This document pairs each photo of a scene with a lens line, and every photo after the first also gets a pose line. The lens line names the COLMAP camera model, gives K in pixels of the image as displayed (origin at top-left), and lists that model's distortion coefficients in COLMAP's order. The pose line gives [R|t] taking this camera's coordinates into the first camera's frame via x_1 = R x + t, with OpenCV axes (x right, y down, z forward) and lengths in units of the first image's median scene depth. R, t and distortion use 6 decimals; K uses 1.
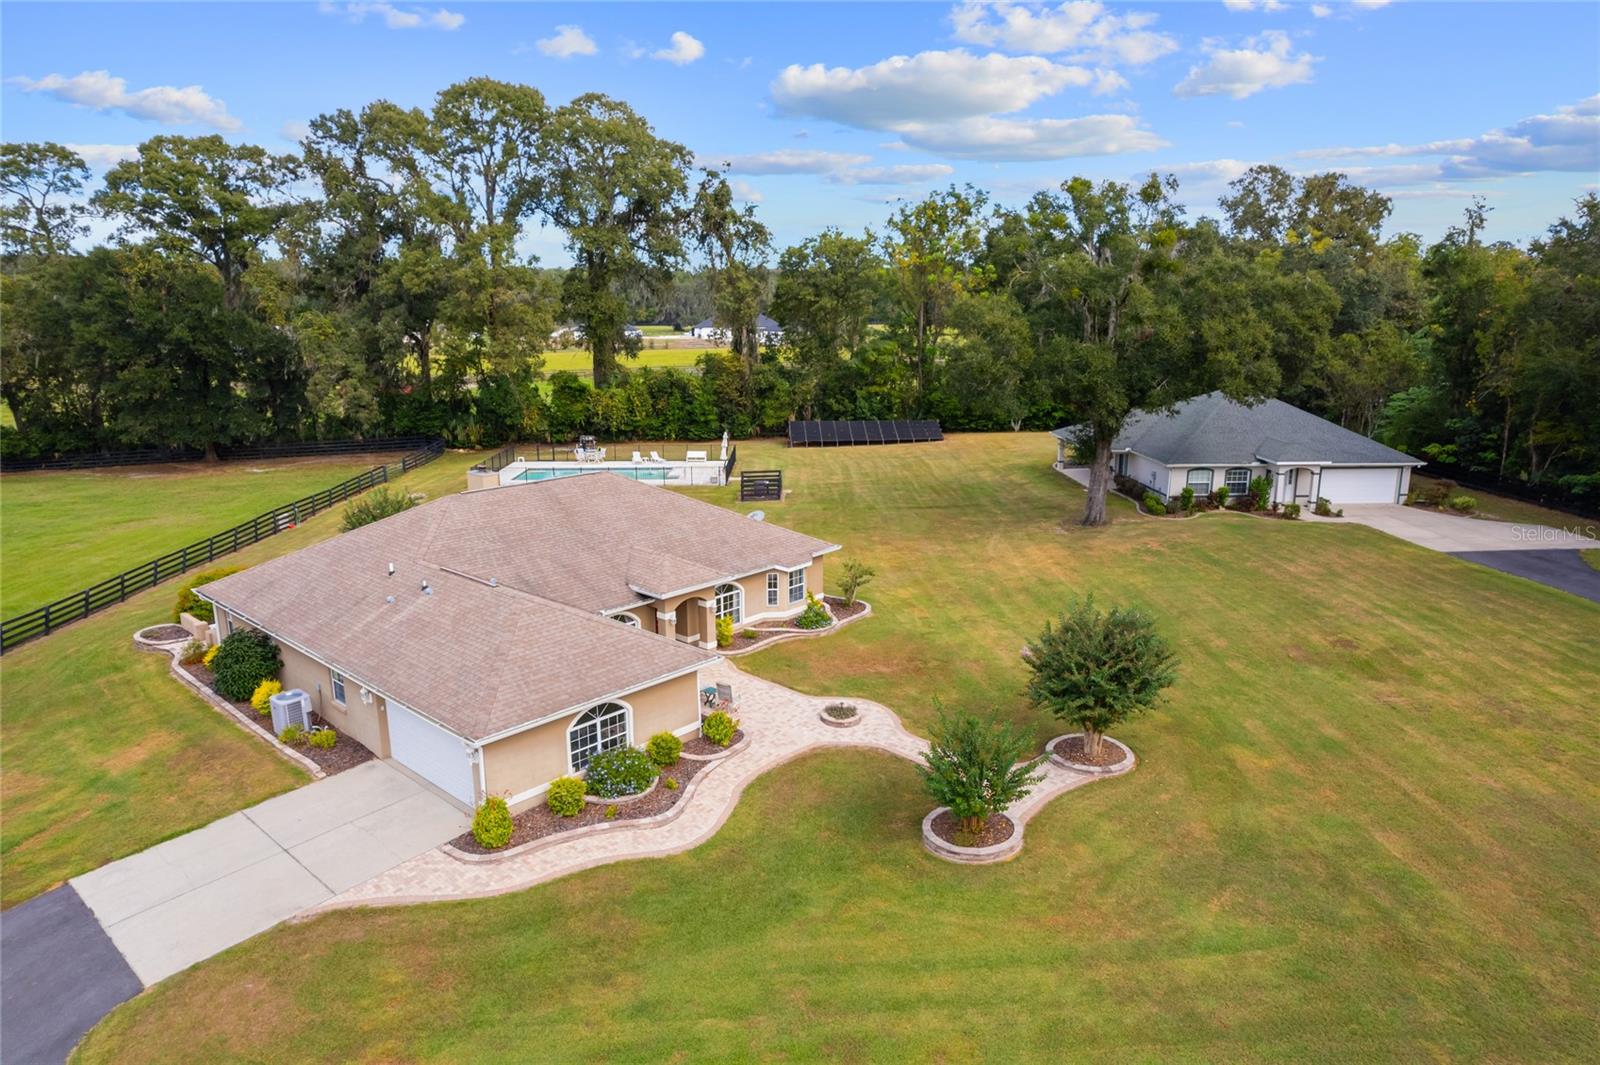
lens RADIAL K [[1029.2, 0, 807.4], [0, 1029.2, 534.6], [0, 0, 1]] dist [-0.077815, 0.074548]
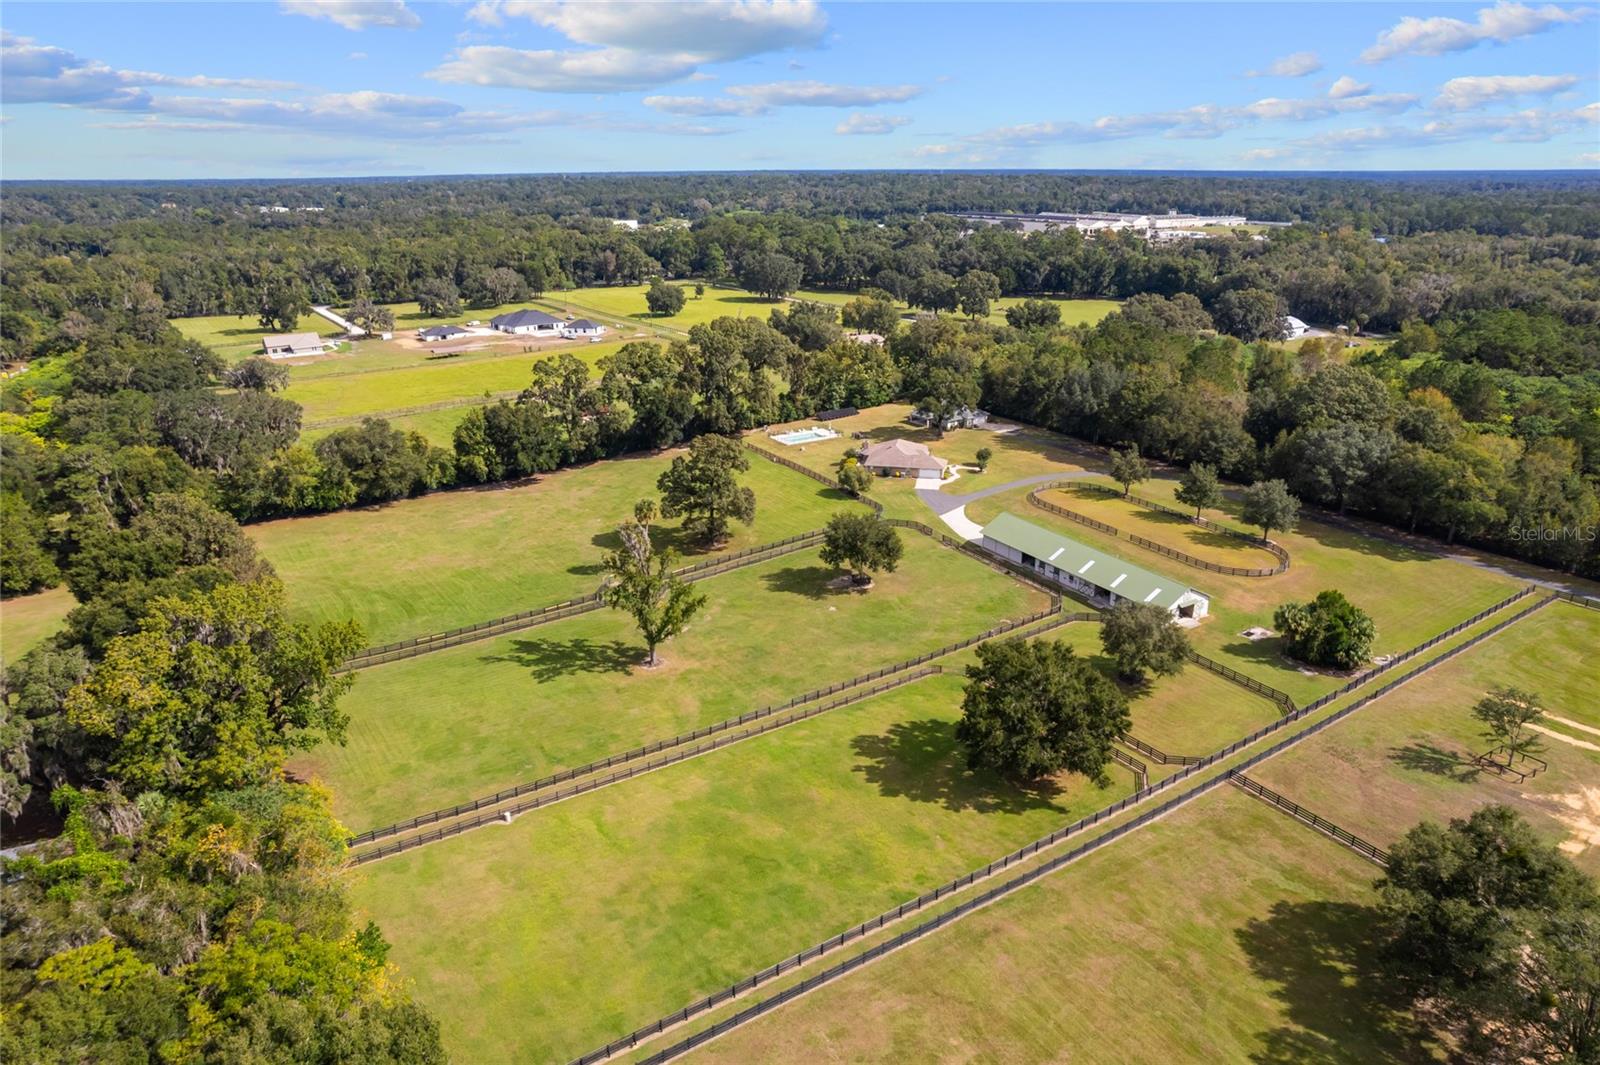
lens RADIAL K [[1014.0, 0, 812.9], [0, 1014.0, 575.0], [0, 0, 1]] dist [-0.088891, 0.166832]
pose [[0.861344, -0.193555, 0.469705, -3.771878], [0.119770, 0.975883, 0.182505, -0.447906], [-0.493701, -0.100943, 0.863753, -4.225933]]
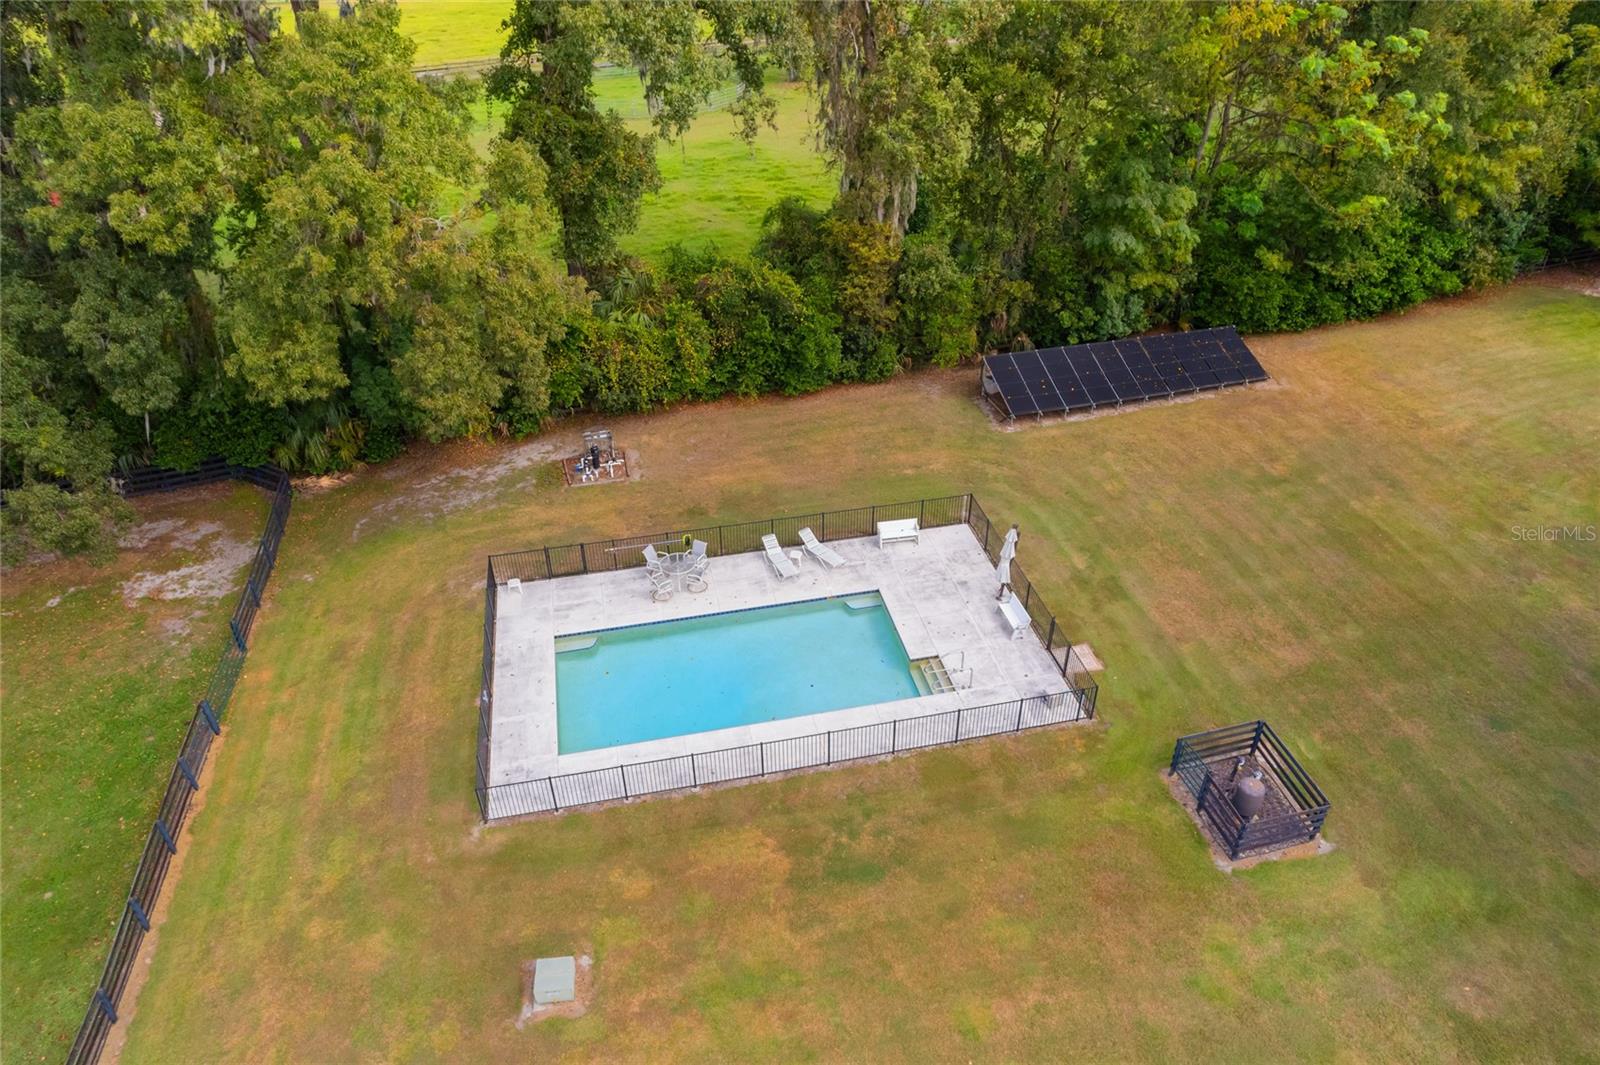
lens RADIAL K [[1029.2, 0, 807.4], [0, 1029.2, 534.6], [0, 0, 1]] dist [-0.077815, 0.074548]
pose [[0.977370, -0.125009, 0.170647, -0.464414], [0.053193, 0.926020, 0.373707, -0.511016], [-0.204739, -0.356173, 0.911714, 1.171890]]
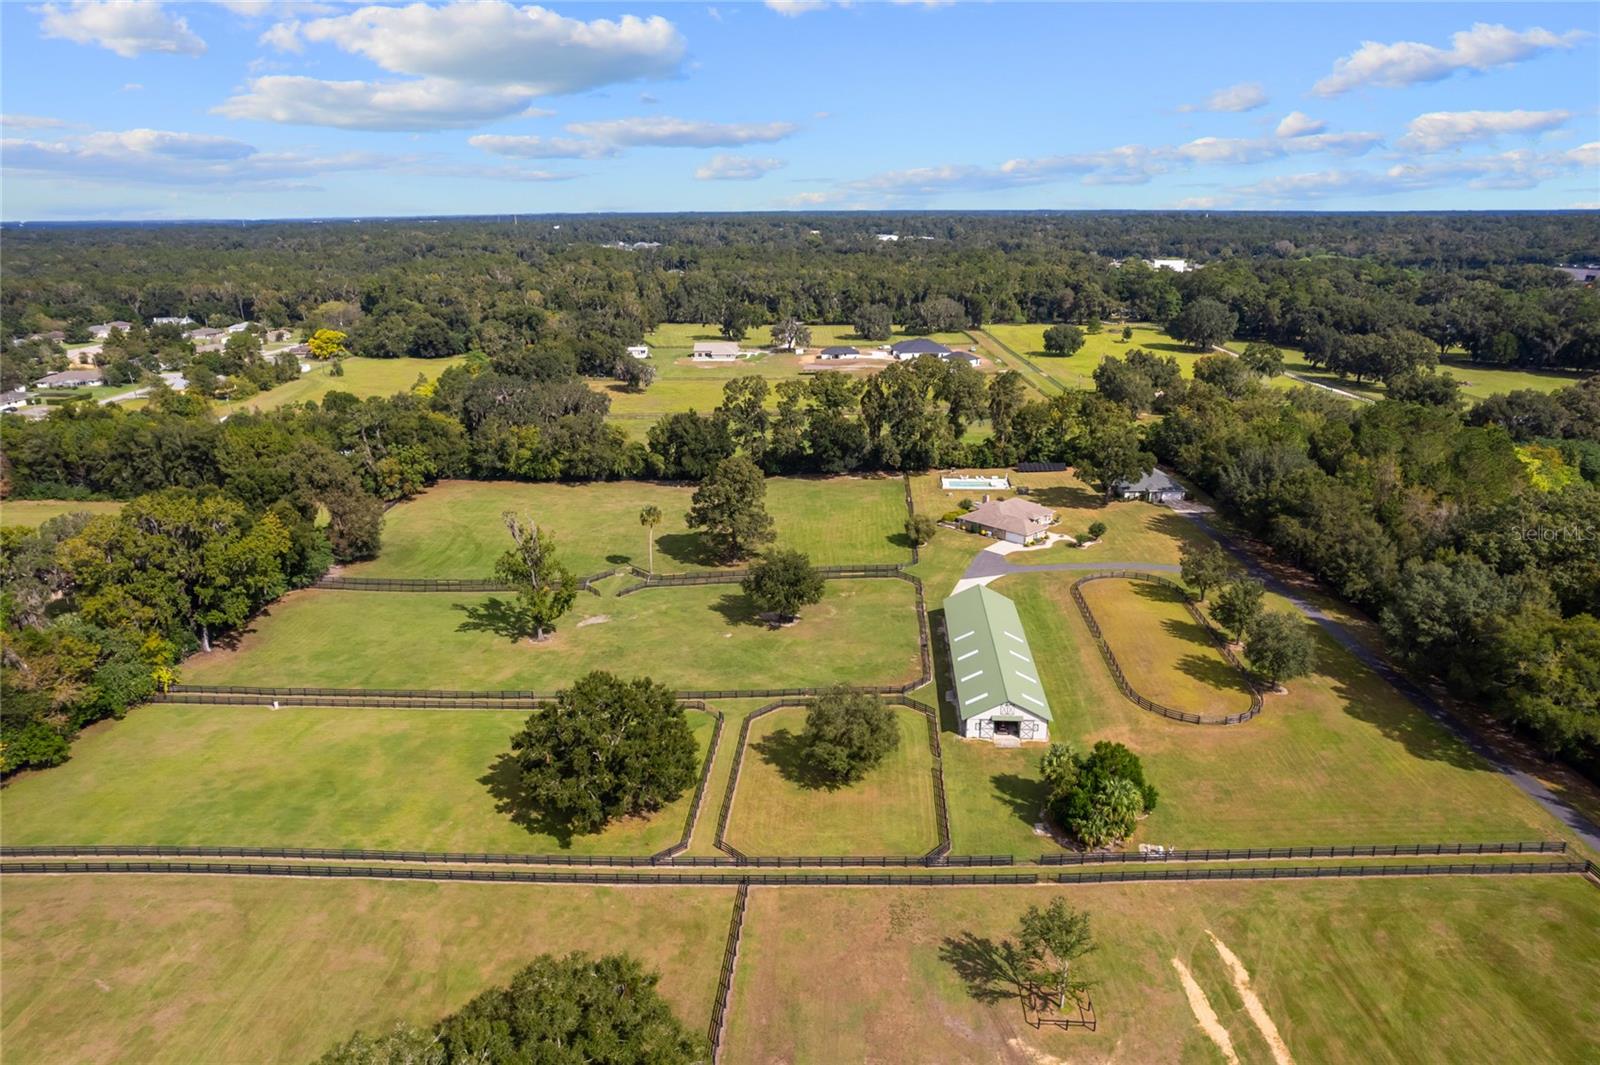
lens RADIAL K [[1029.2, 0, 807.4], [0, 1029.2, 534.6], [0, 0, 1]] dist [-0.077815, 0.074548]
pose [[0.997123, 0.017841, -0.073670, -0.962374], [-0.012001, 0.996805, 0.078969, -0.302560], [0.074843, -0.077857, 0.994151, -4.962308]]
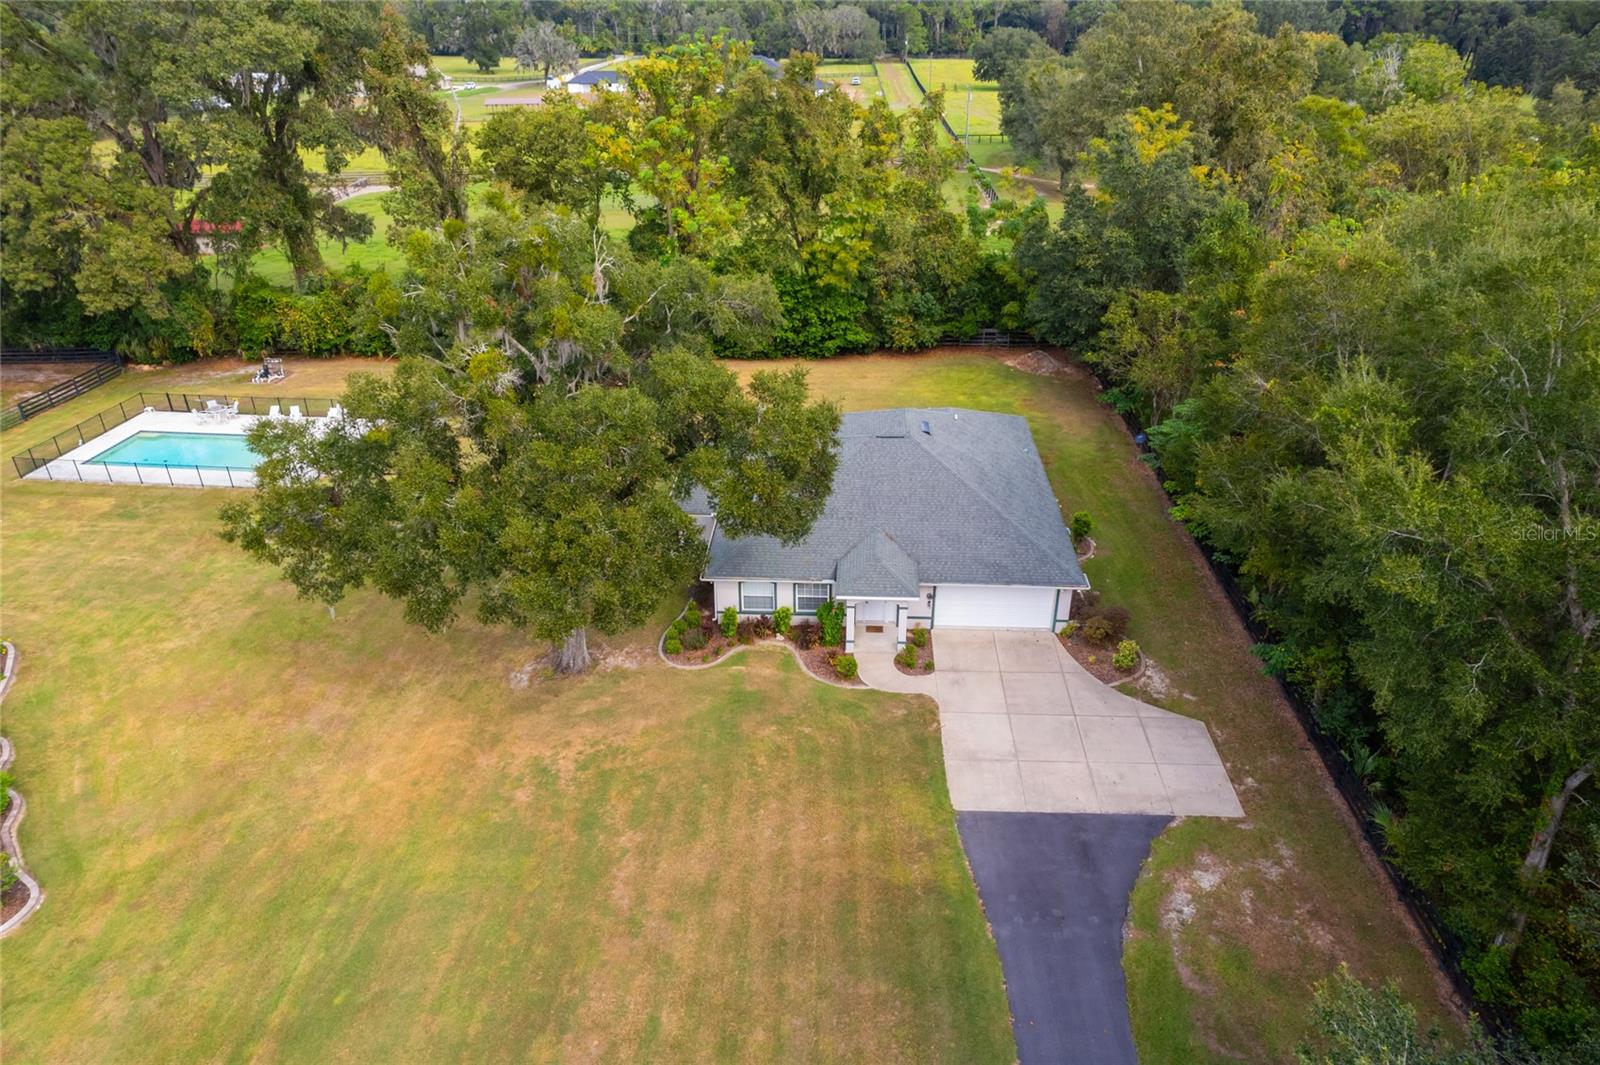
lens RADIAL K [[1029.2, 0, 807.4], [0, 1029.2, 534.6], [0, 0, 1]] dist [-0.077815, 0.074548]
pose [[0.993162, 0.055569, -0.102667, 0.726638], [-0.026636, 0.964110, 0.264162, -0.426423], [0.113661, -0.259621, 0.958998, 0.459008]]
